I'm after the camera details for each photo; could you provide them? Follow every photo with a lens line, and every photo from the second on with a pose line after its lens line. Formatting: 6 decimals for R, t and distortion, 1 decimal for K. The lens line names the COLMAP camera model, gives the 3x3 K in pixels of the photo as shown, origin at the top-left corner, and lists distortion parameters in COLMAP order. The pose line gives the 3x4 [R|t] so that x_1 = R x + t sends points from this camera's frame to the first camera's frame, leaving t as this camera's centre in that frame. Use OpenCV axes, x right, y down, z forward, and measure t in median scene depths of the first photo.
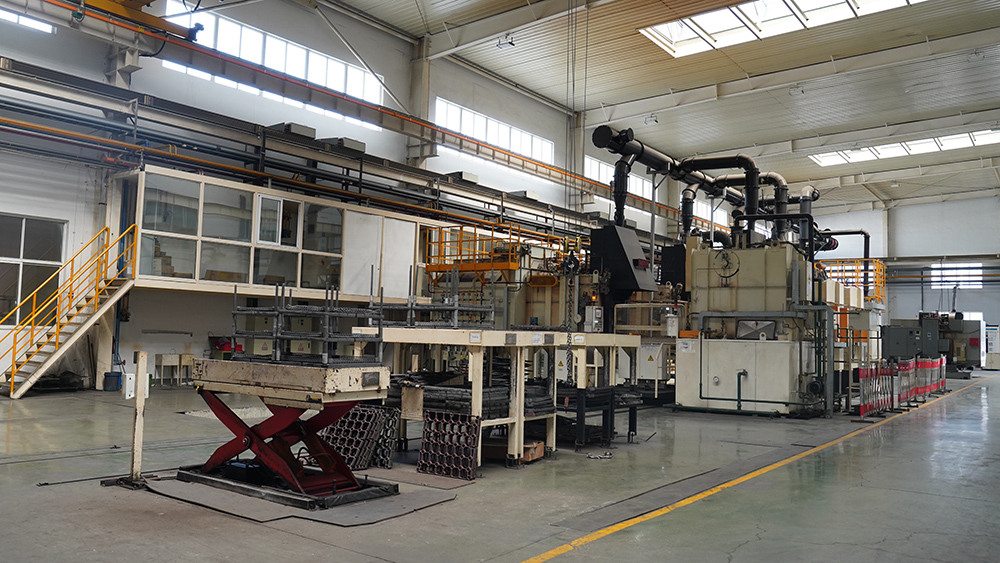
lens RADIAL K [[815.1, 0, 500.0], [0, 815.1, 281.5], [0, 0, 1]] dist [-0.084448, 0.010101]
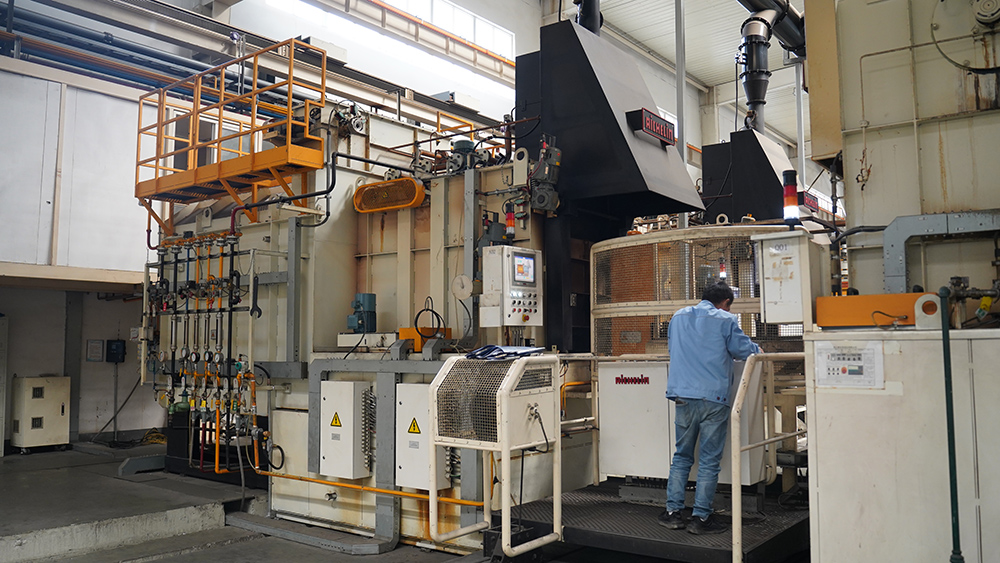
lens RADIAL K [[815.1, 0, 500.0], [0, 815.1, 281.5], [0, 0, 1]] dist [-0.084448, 0.010101]
pose [[0.998854, -0.032155, -0.035443, 0.121604], [0.031435, 0.999291, -0.020698, 0.050047], [0.036084, 0.019560, 0.999157, 0.667707]]
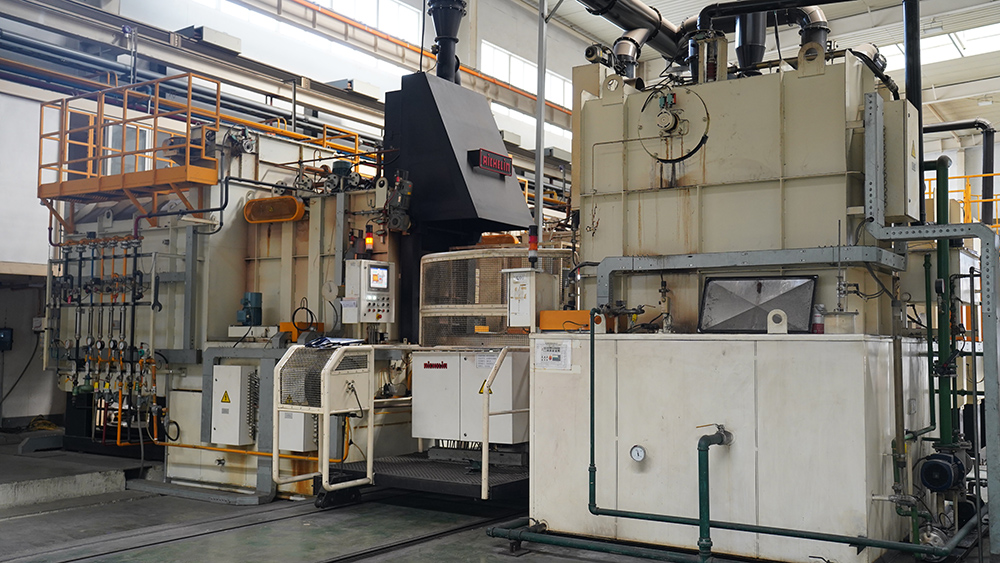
lens RADIAL K [[976.8, 0, 496.2], [0, 976.8, 283.2], [0, 0, 1]] dist [0.011951, 0.033058]
pose [[0.999412, -0.013599, 0.031464, 0.163301], [0.013463, 0.999899, 0.004530, 0.039944], [-0.031522, -0.004104, 0.999495, 0.497675]]
